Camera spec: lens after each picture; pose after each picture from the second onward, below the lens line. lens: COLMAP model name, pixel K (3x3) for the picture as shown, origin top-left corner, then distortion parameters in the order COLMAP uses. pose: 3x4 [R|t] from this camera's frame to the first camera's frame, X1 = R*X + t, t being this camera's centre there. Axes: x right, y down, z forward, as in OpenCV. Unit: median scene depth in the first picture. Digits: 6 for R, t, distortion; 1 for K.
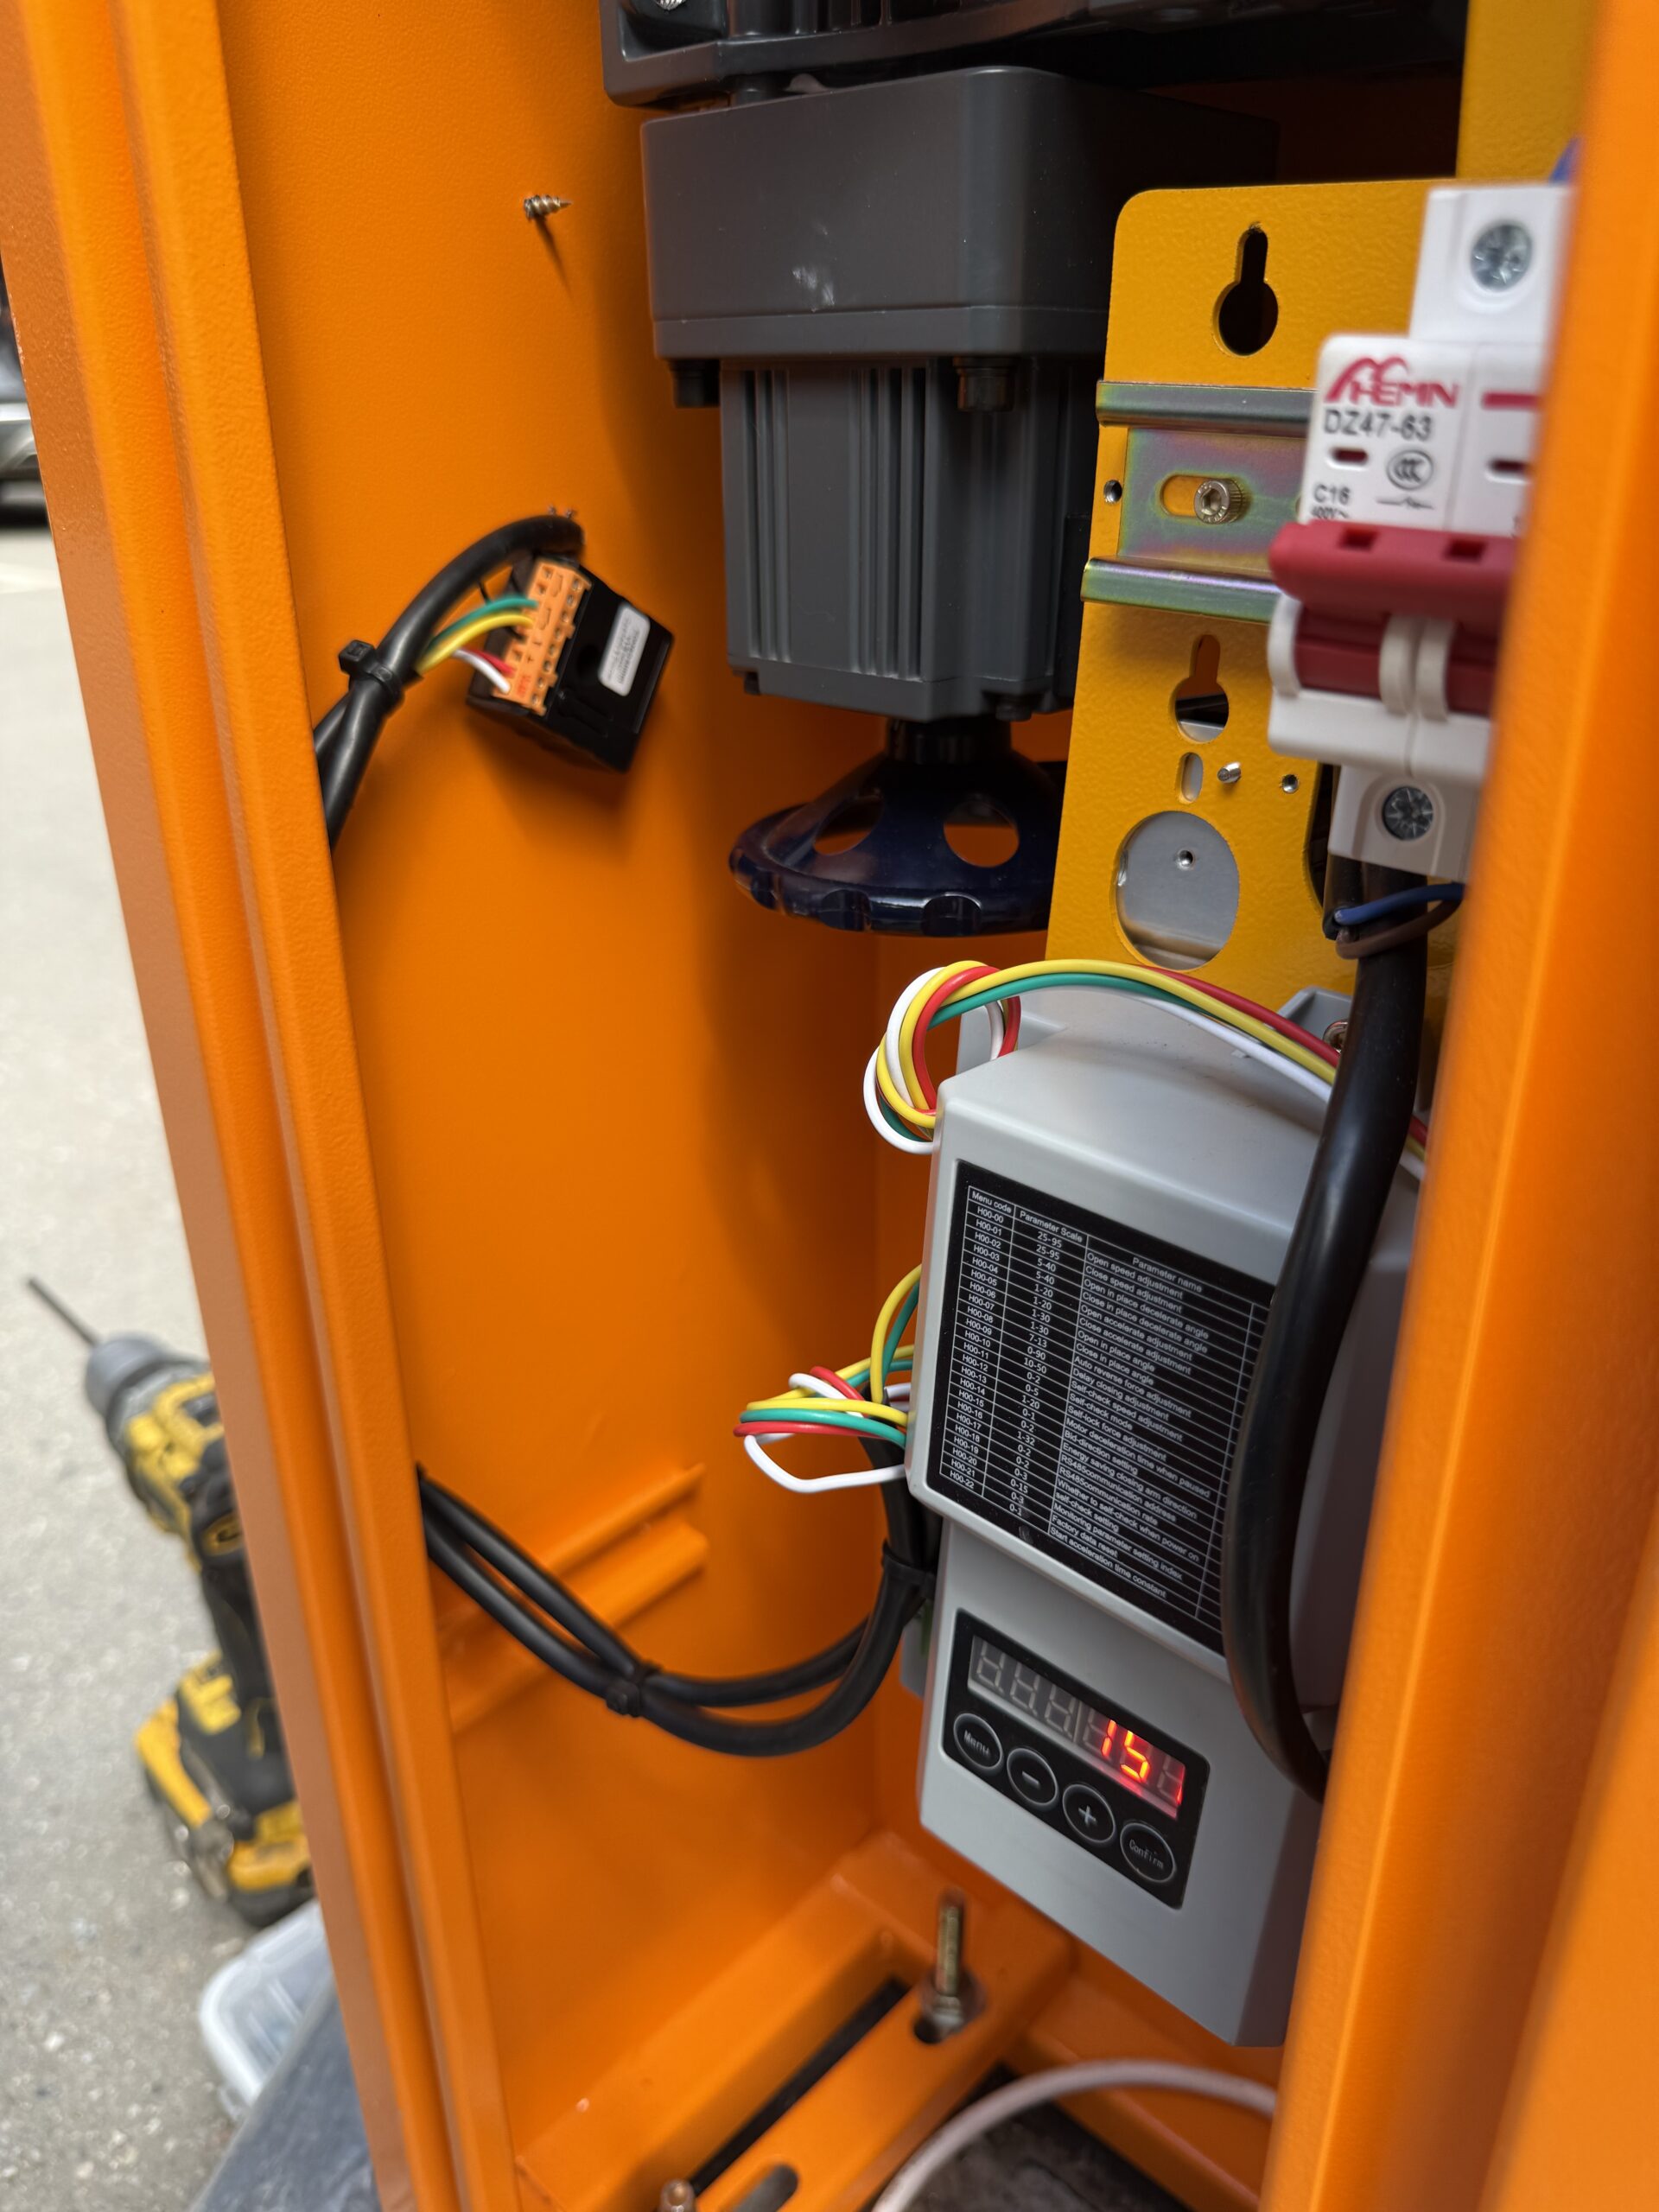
lens RADIAL K [[1596.4, 0, 894.2], [0, 1596.4, 1050.7], [0, 0, 1]] dist [0.010856, -0.016405]
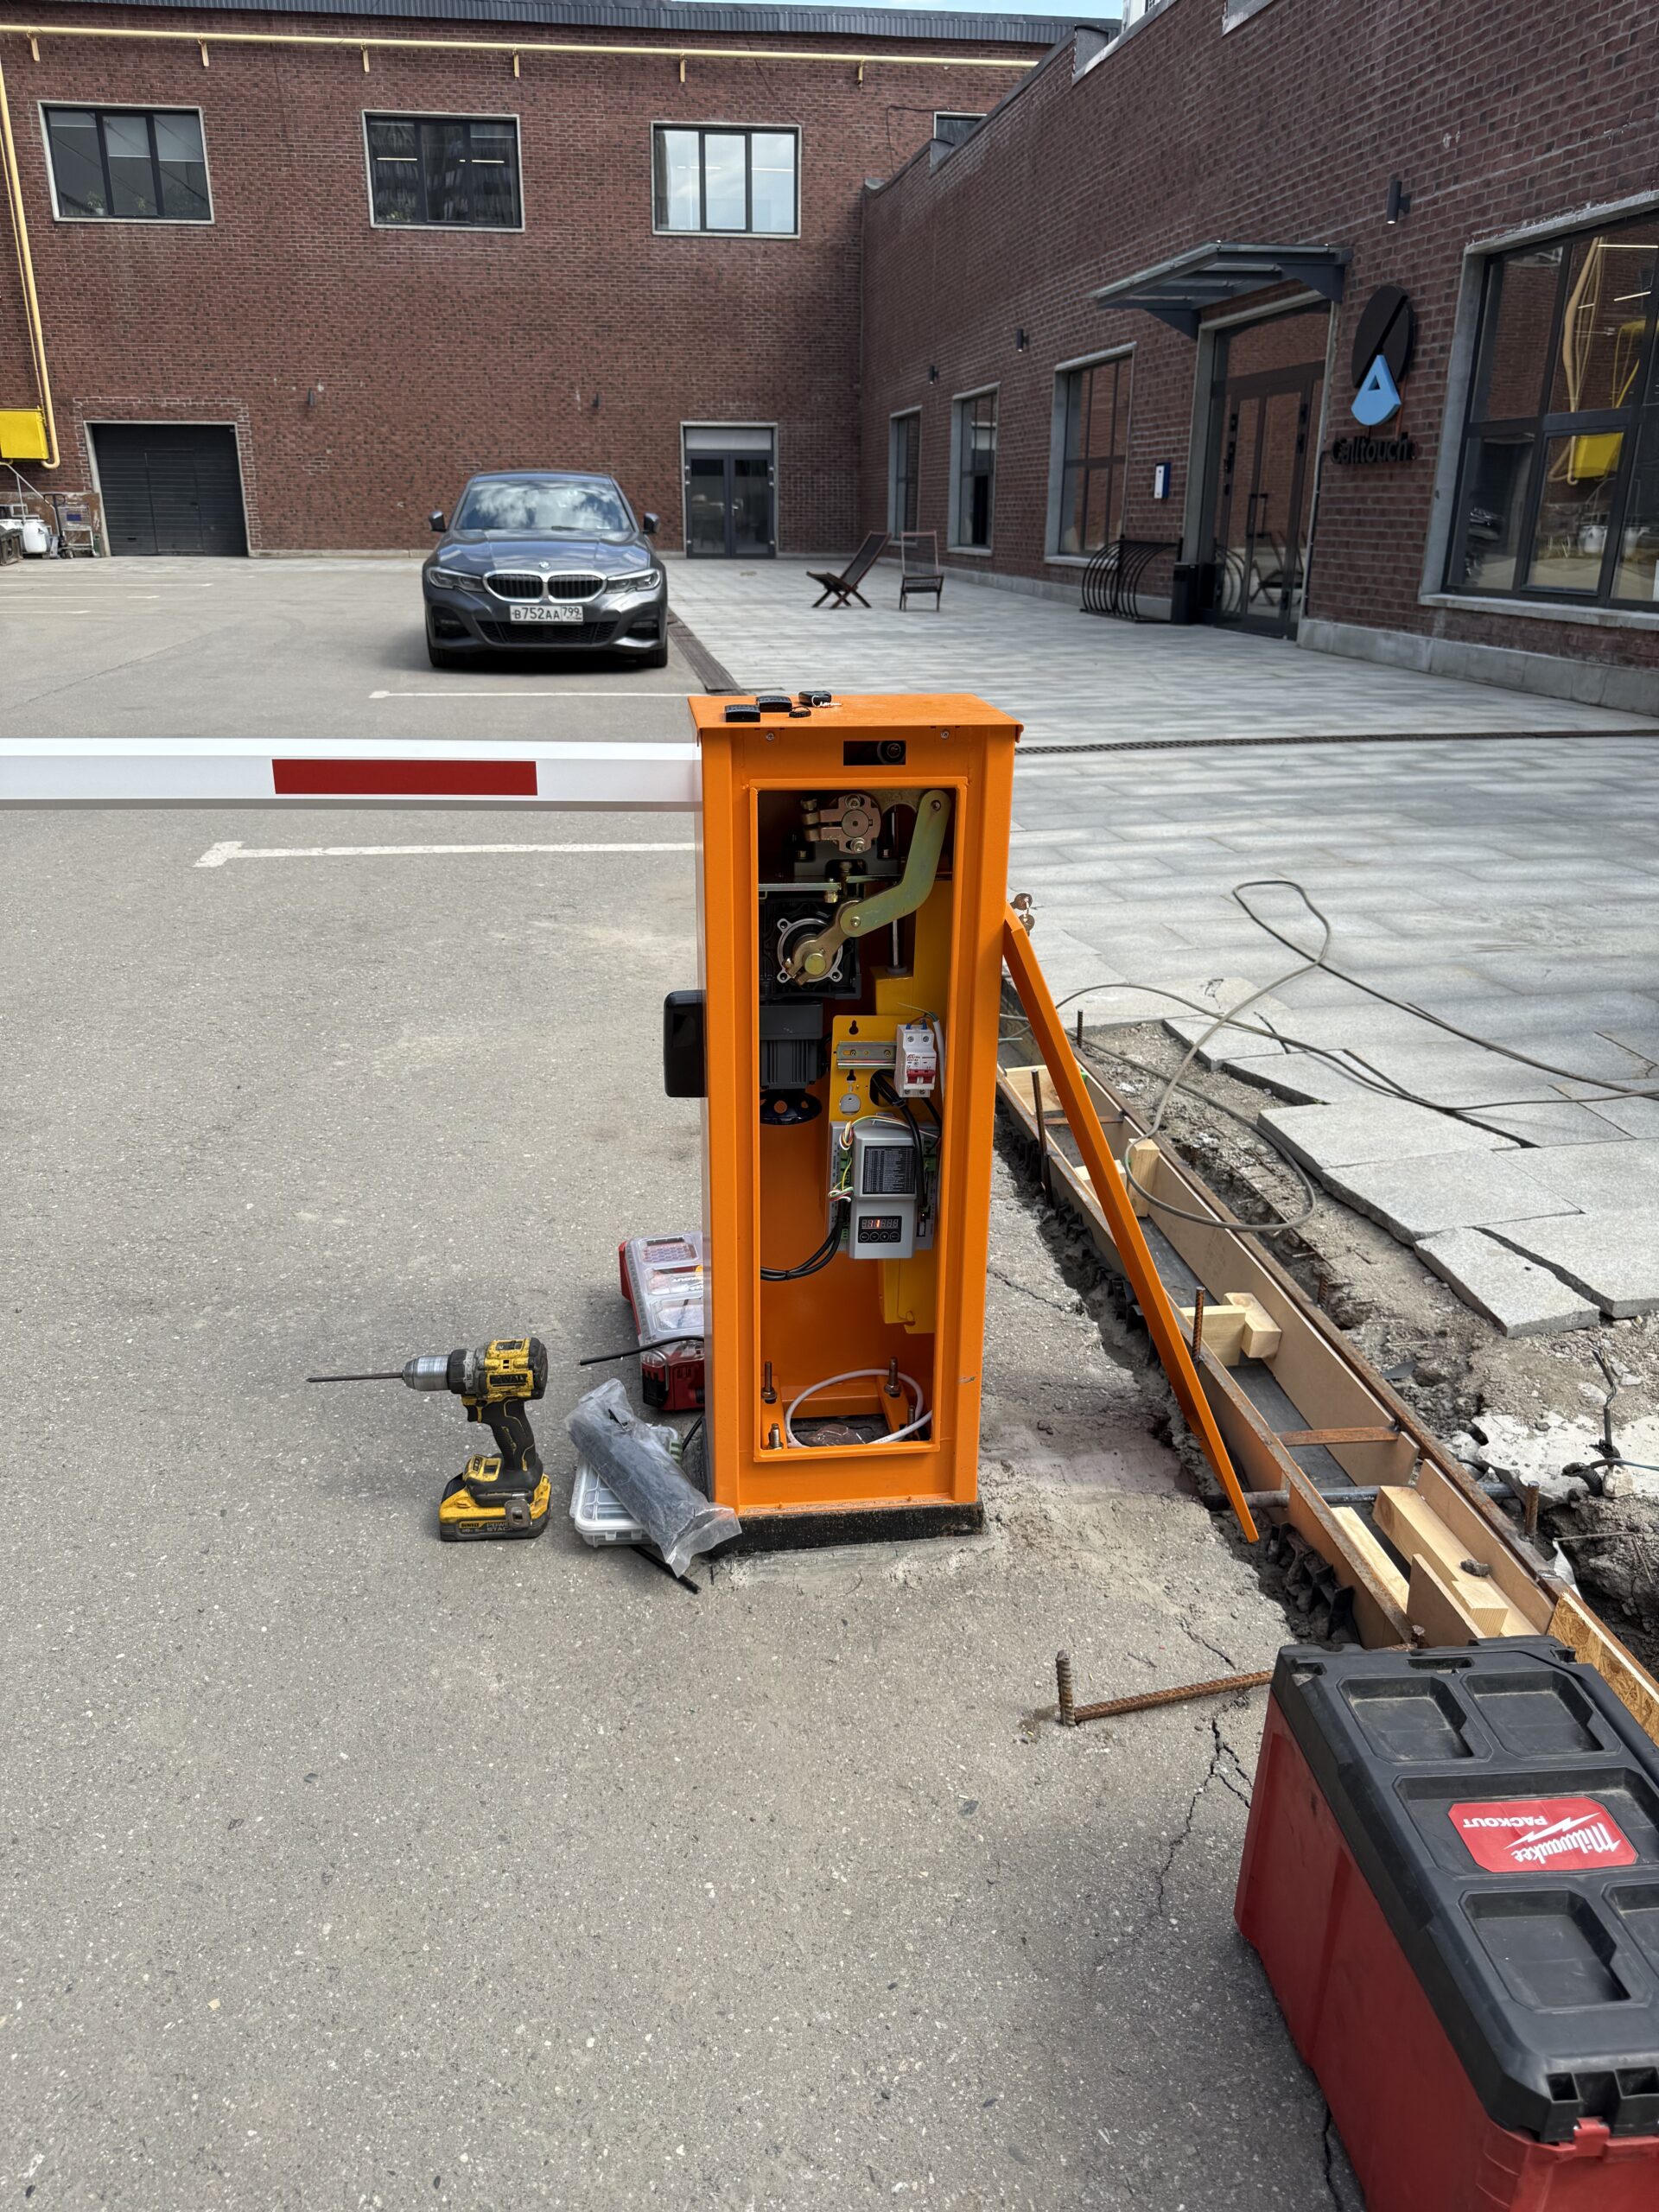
lens RADIAL K [[1596.4, 0, 803.0], [0, 1596.4, 1091.8], [0, 0, 1]] dist [0.010856, -0.016405]
pose [[0.677202, -0.254669, 0.690319, -5.386549], [0.278718, 0.957064, 0.079653, -0.876062], [-0.680965, 0.138463, 0.719107, -4.347637]]
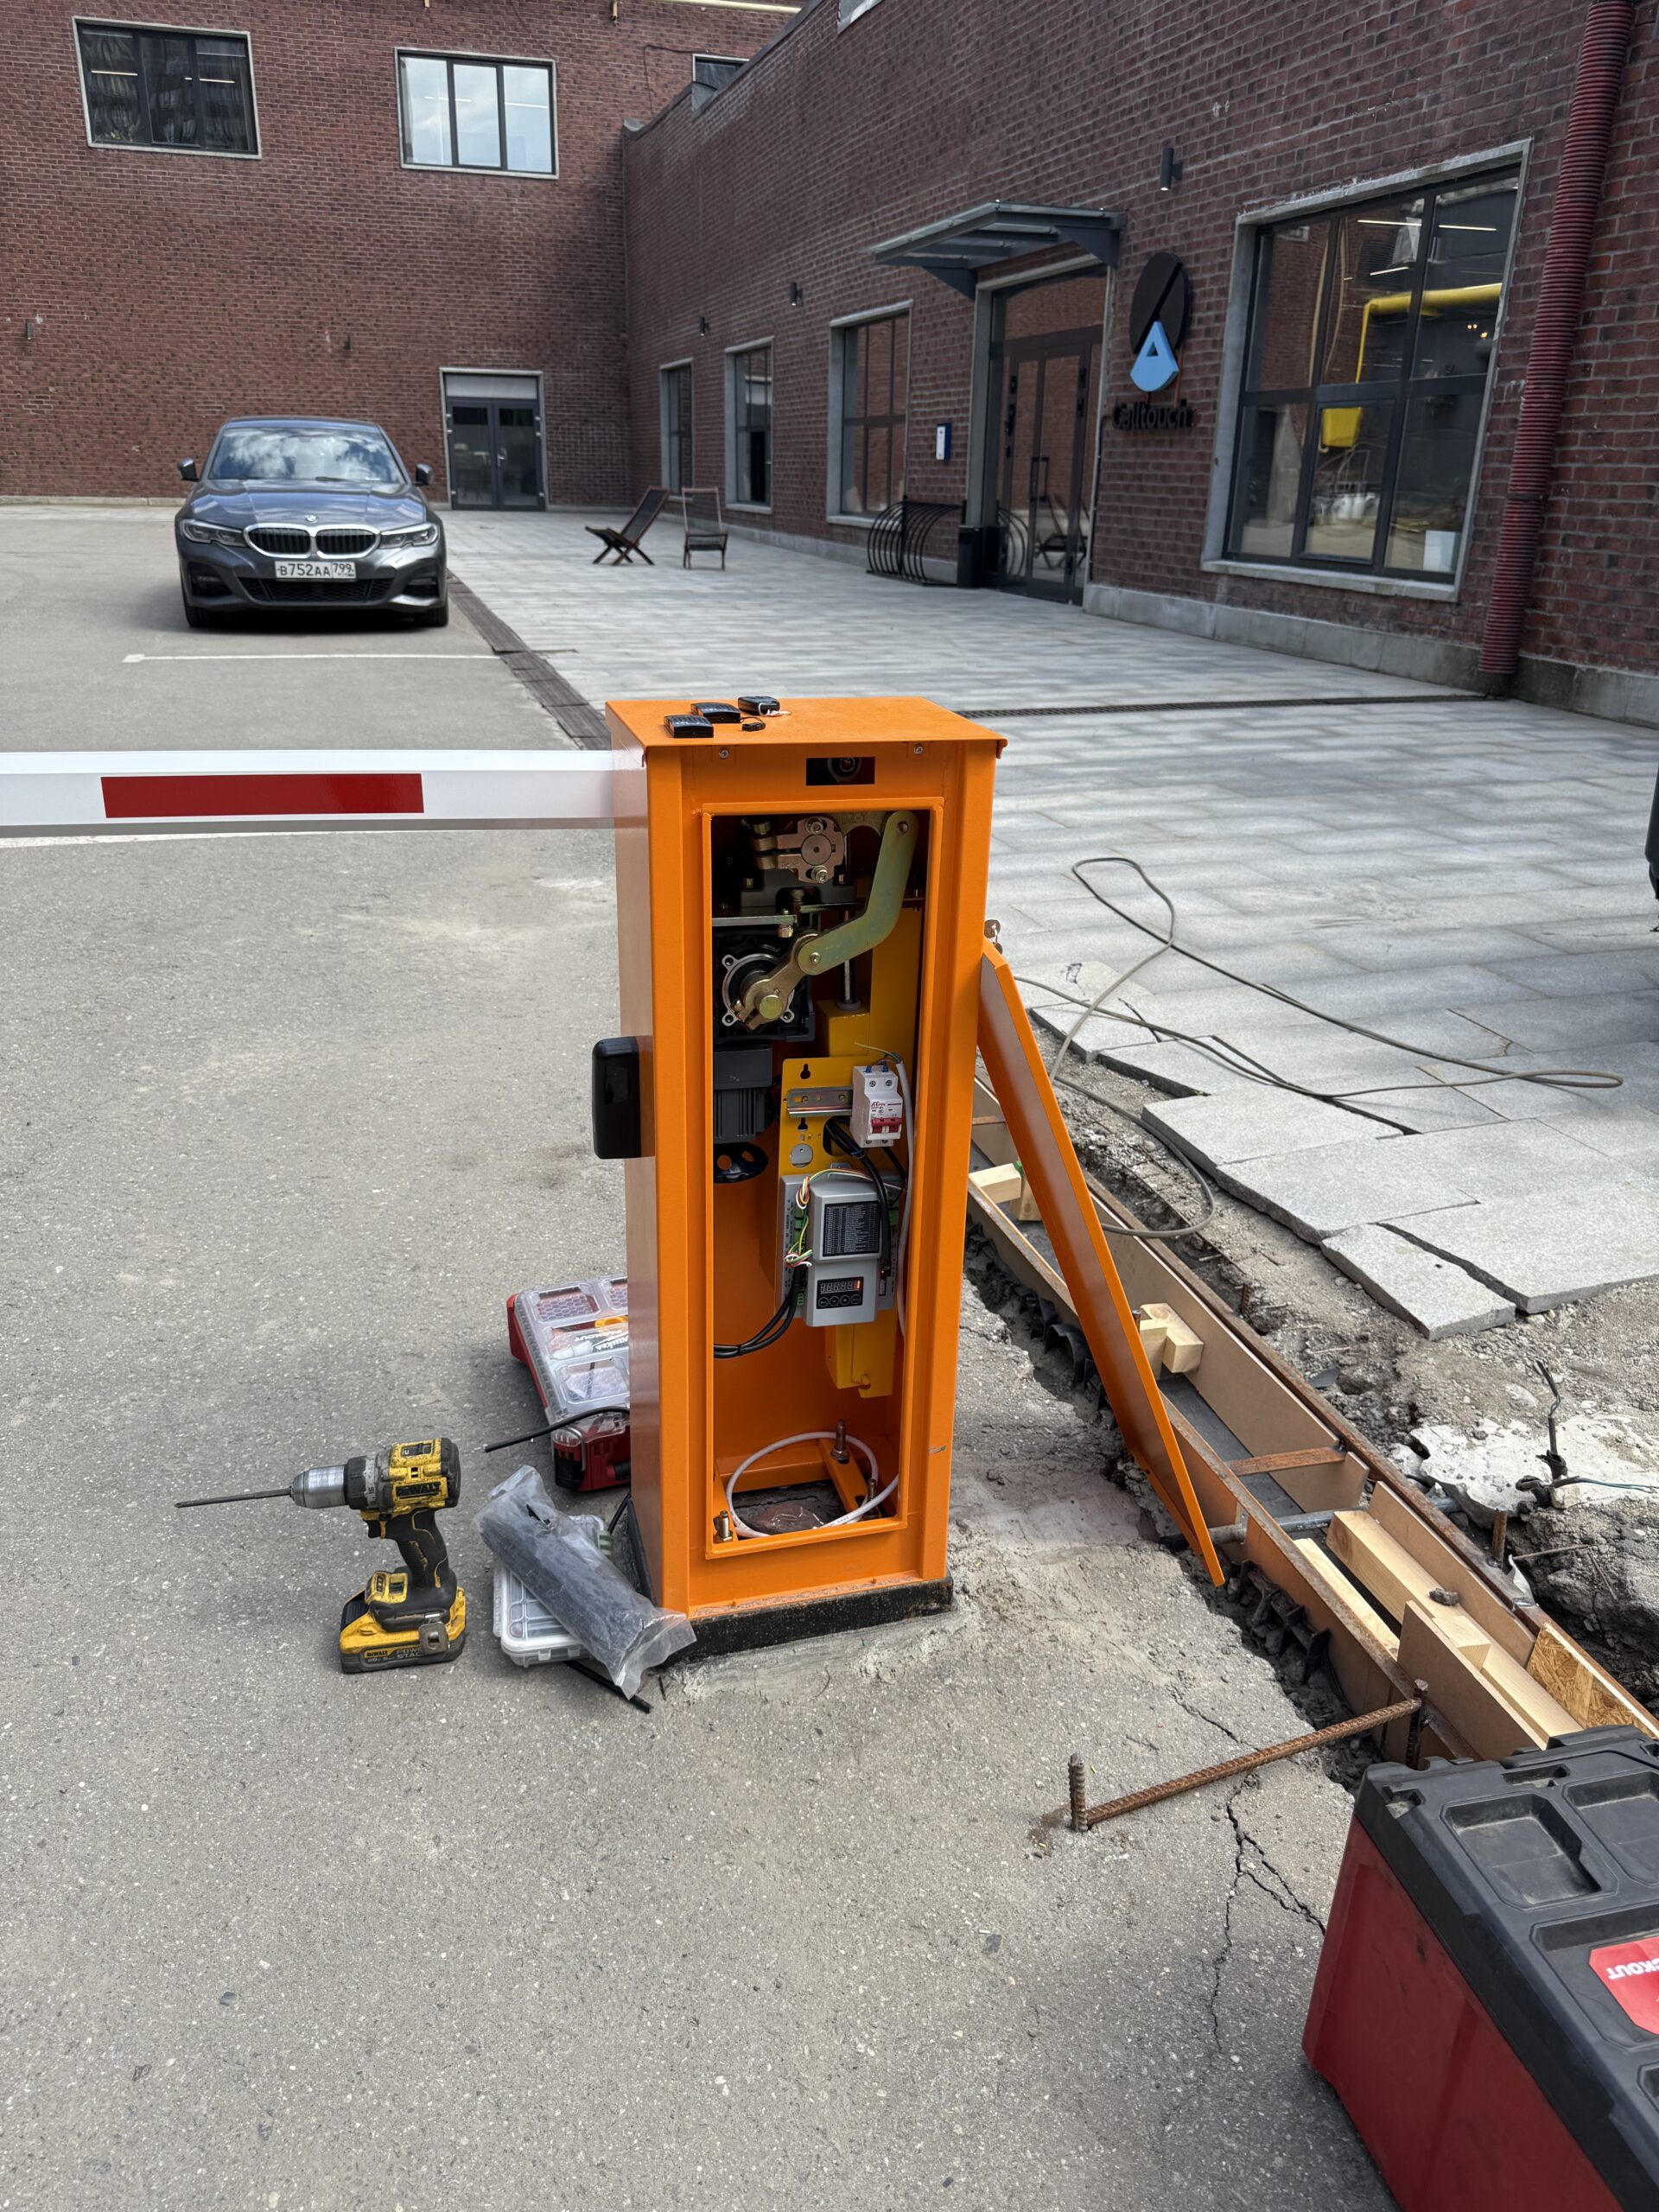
lens RADIAL K [[1596.4, 0, 832.1], [0, 1596.4, 1094.0], [0, 0, 1]] dist [0.010856, -0.016405]
pose [[0.555129, -0.297475, 0.776750, -5.136643], [0.297625, 0.943068, 0.148464, -1.393687], [-0.776692, 0.148764, 0.612060, -3.303151]]
